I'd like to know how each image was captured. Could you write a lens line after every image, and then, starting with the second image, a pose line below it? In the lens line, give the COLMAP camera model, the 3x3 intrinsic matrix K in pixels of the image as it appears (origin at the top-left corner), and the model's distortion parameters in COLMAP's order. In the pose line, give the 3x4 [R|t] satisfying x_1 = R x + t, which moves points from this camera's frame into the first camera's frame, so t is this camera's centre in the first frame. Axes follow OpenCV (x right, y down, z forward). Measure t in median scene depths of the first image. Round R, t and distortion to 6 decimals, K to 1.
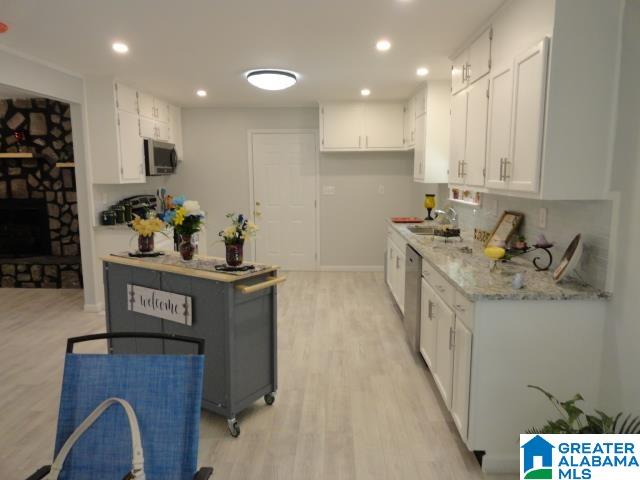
lens RADIAL K [[441.7, 0, 320.0], [0, 441.7, 240.0], [0, 0, 1]] dist [-0.001788, 0.000316]
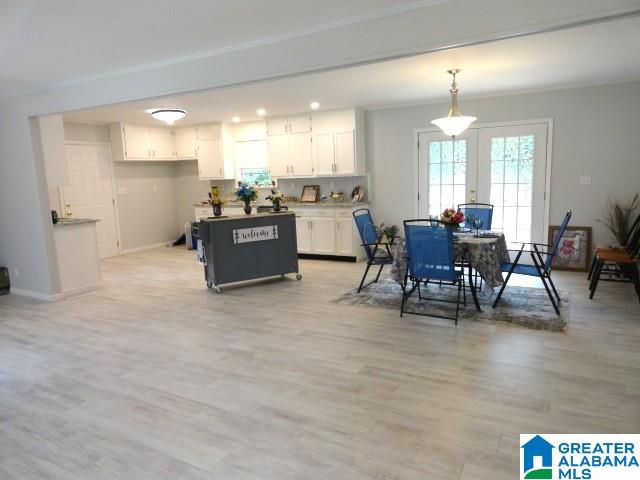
lens RADIAL K [[441.7, 0, 320.0], [0, 441.7, 240.0], [0, 0, 1]] dist [-0.001788, 0.000316]
pose [[0.456452, -0.148088, 0.877338, -0.968463], [0.168504, 0.982595, 0.078187, 0.028895], [-0.873646, 0.112147, 0.473461, -0.110621]]
